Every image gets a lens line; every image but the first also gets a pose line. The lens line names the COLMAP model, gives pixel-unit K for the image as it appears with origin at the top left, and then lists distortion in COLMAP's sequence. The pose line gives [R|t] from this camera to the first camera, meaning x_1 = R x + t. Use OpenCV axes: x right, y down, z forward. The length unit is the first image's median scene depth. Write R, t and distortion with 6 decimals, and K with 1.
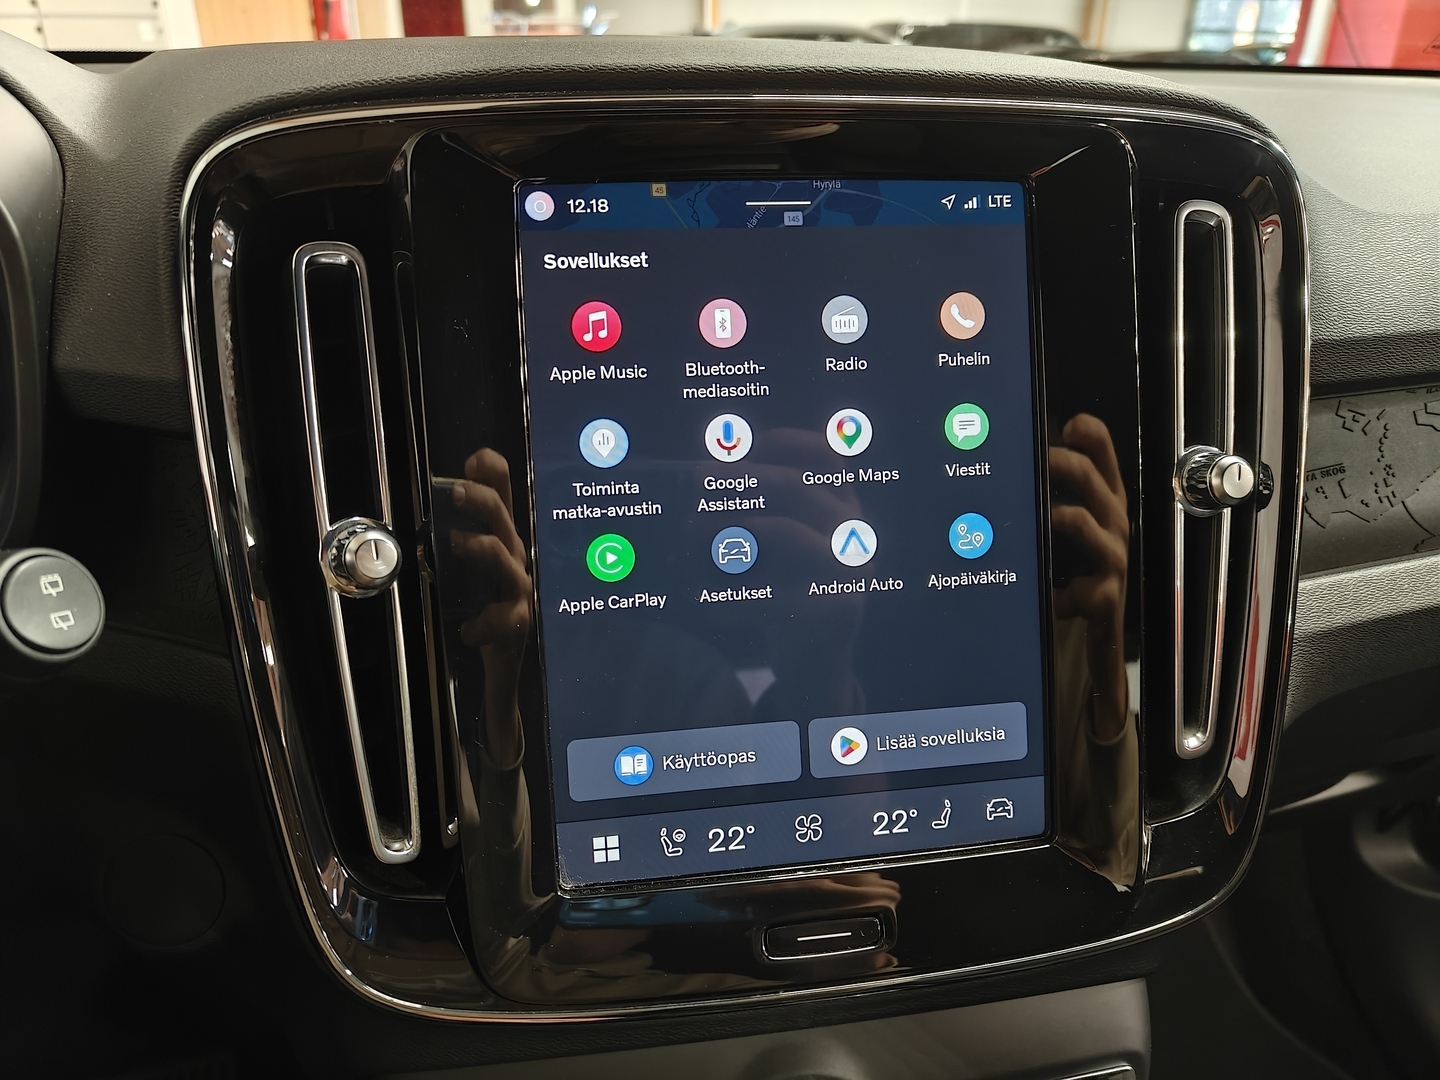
lens RADIAL K [[1010.7, 0, 721.2], [0, 1010.7, 540.5], [0, 0, 1]] dist [0.007715, -0.008318]
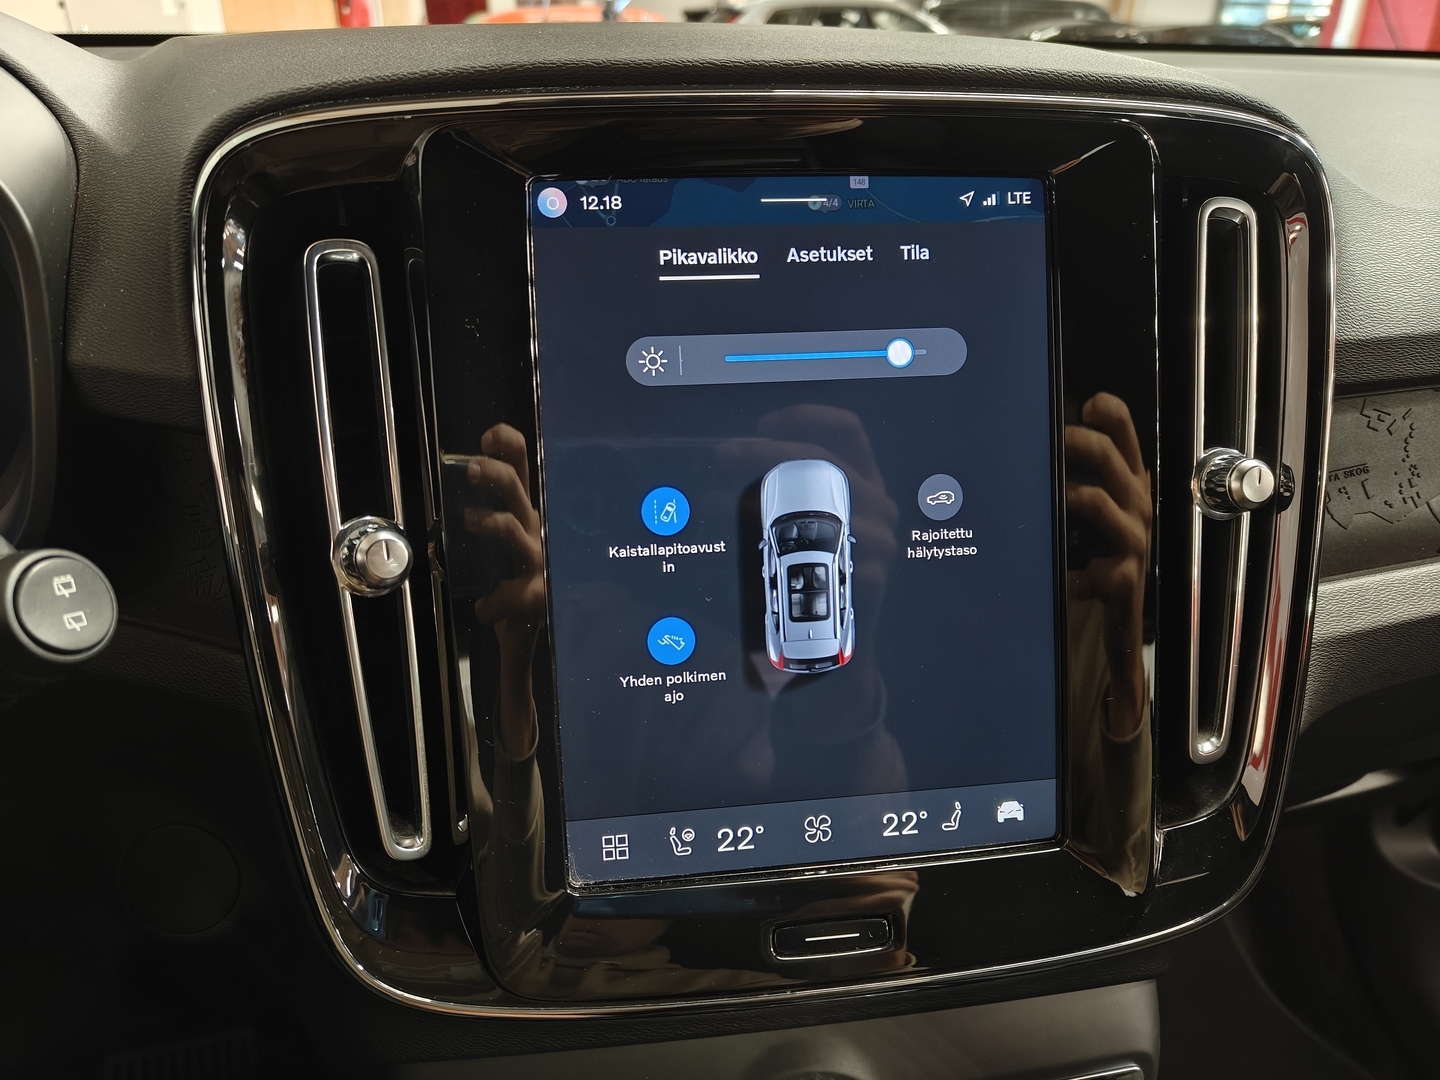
lens RADIAL K [[1010.7, 0, 722.9], [0, 1010.7, 540.8], [0, 0, 1]] dist [0.007715, -0.008318]
pose [[0.999824, 0.008639, -0.016676, 0.006709], [-0.008281, 0.999737, 0.021375, -0.021094], [0.016857, -0.021233, 0.999632, 0.005032]]
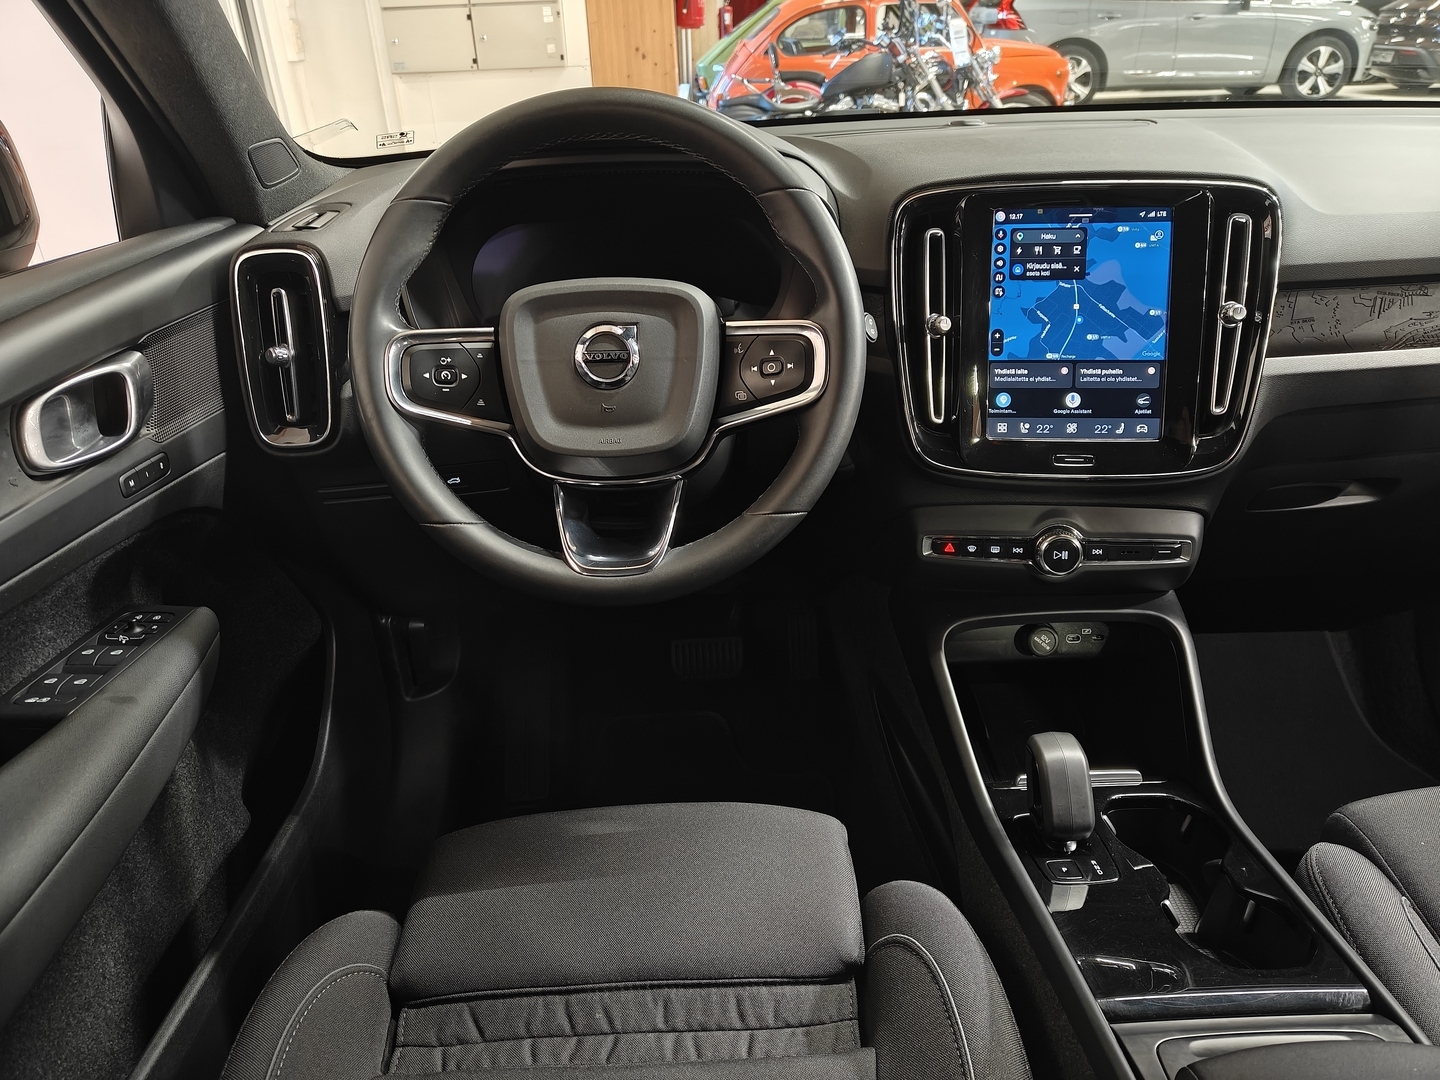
lens RADIAL K [[1010.7, 0, 722.4], [0, 1010.7, 542.2], [0, 0, 1]] dist [0.007715, -0.008318]
pose [[0.965317, 0.083366, -0.247413, -0.143828], [-0.068587, 0.995340, 0.067779, 0.494298], [0.251910, -0.048459, 0.966537, -2.182300]]
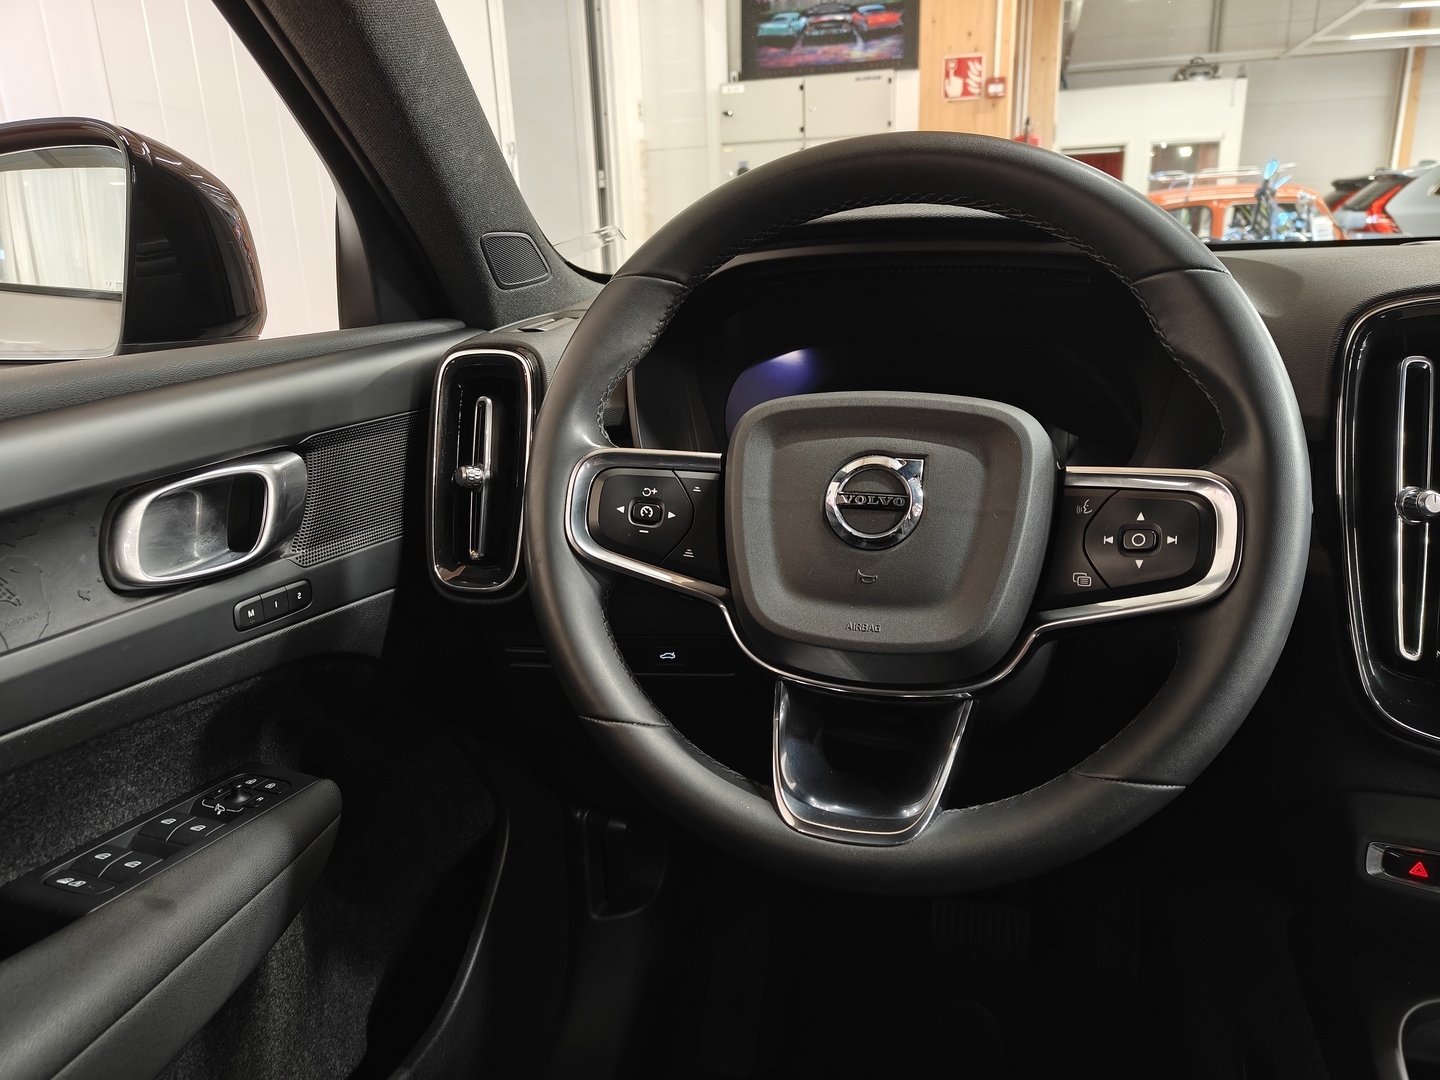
lens RADIAL K [[1010.7, 0, 711.6], [0, 1010.7, 544.9], [0, 0, 1]] dist [0.007715, -0.008318]
pose [[0.840764, 0.119855, -0.527969, -0.425237], [-0.185006, 0.980087, -0.072122, 0.463991], [0.508812, 0.158316, 0.846196, -1.317116]]
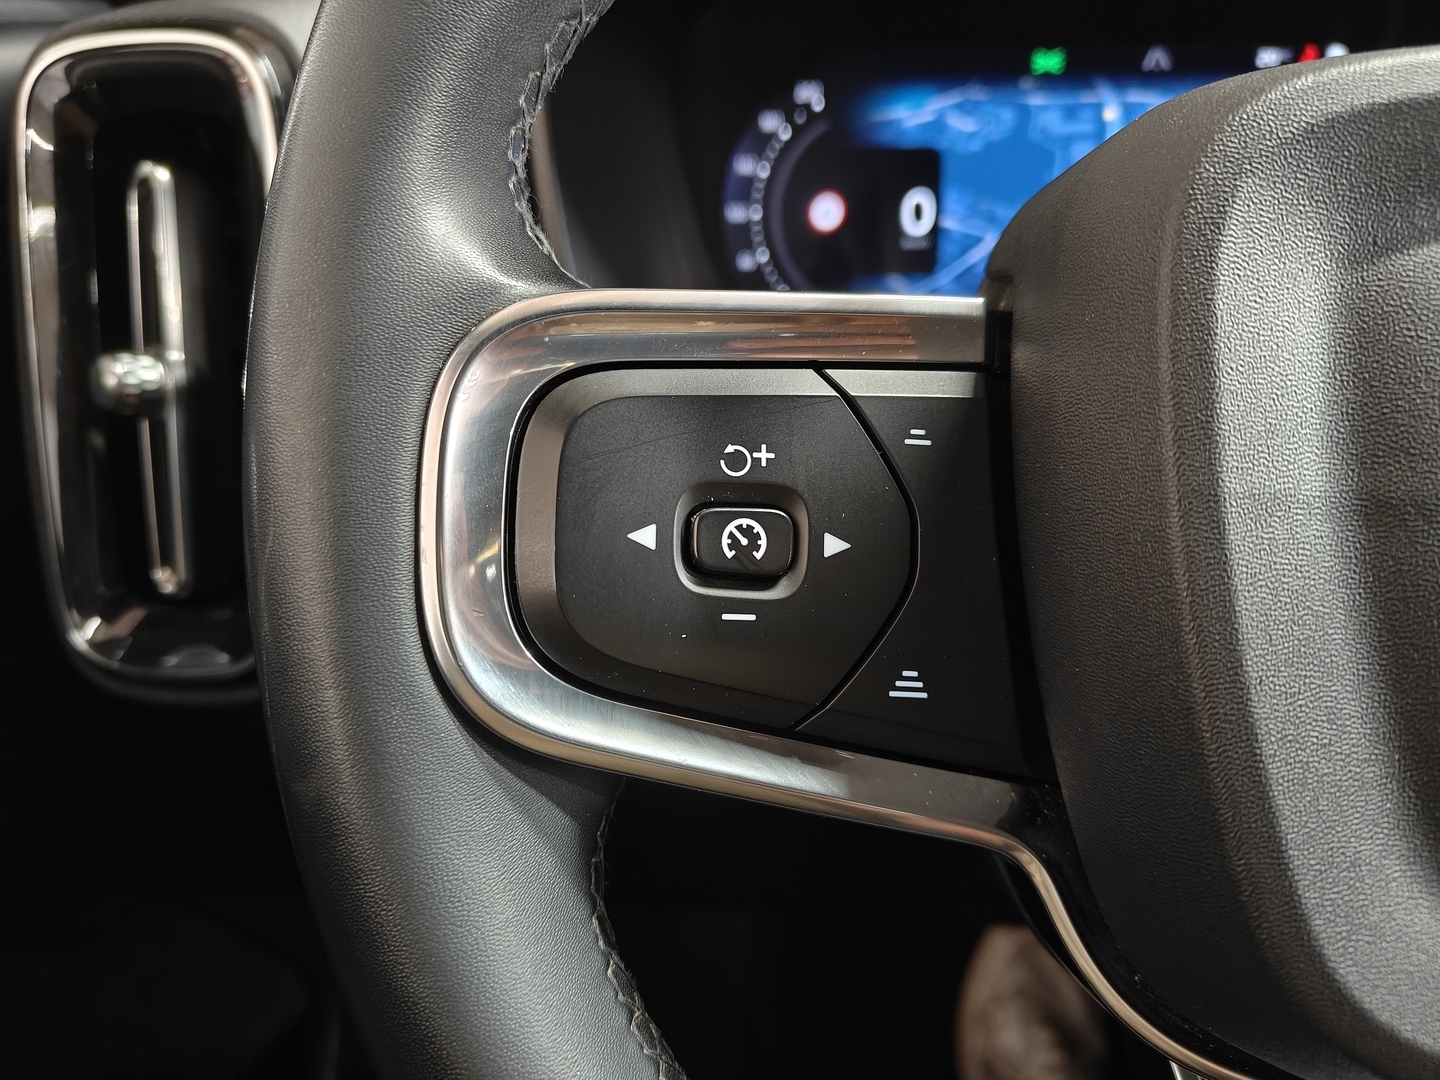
lens RADIAL K [[1010.7, 0, 706.4], [0, 1010.7, 525.0], [0, 0, 1]] dist [0.007715, -0.008318]
pose [[0.920423, 0.131120, -0.368279, -1.363511], [-0.127911, 0.991229, 0.033229, 0.270167], [0.369405, 0.016522, 0.929121, -0.256491]]
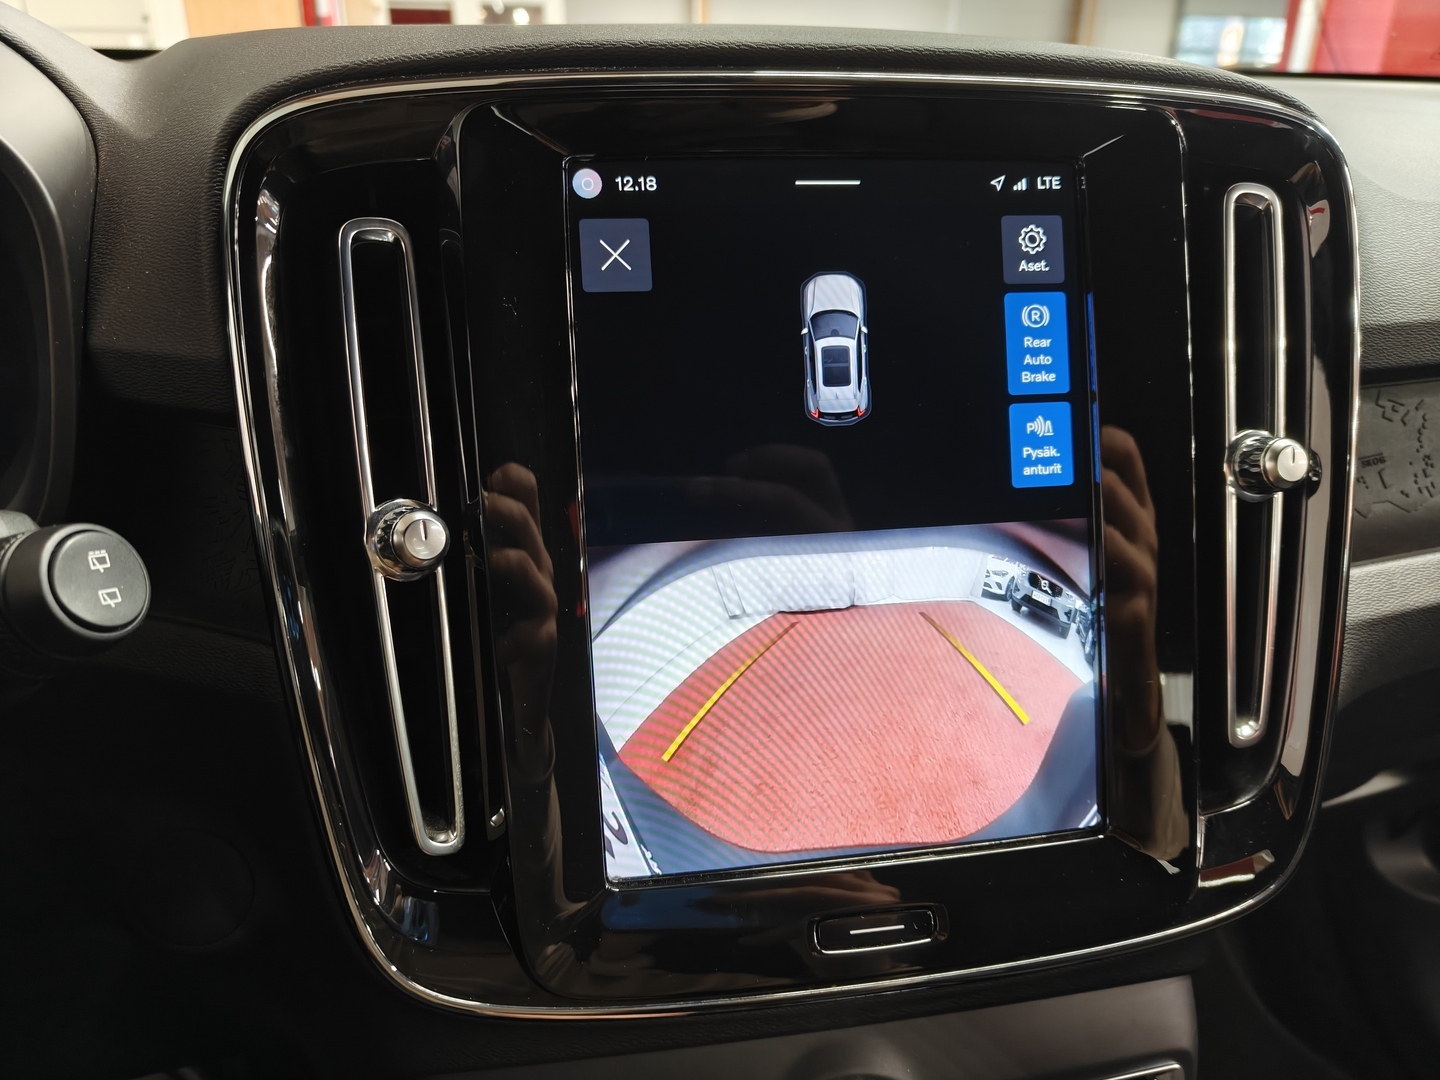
lens RADIAL K [[1010.7, 0, 721.0], [0, 1010.7, 544.4], [0, 0, 1]] dist [0.007715, -0.008318]
pose [[0.999941, -0.001518, 0.010750, -0.057668], [0.001669, 0.999900, -0.014050, 0.032279], [-0.010727, 0.014068, 0.999844, 0.018625]]
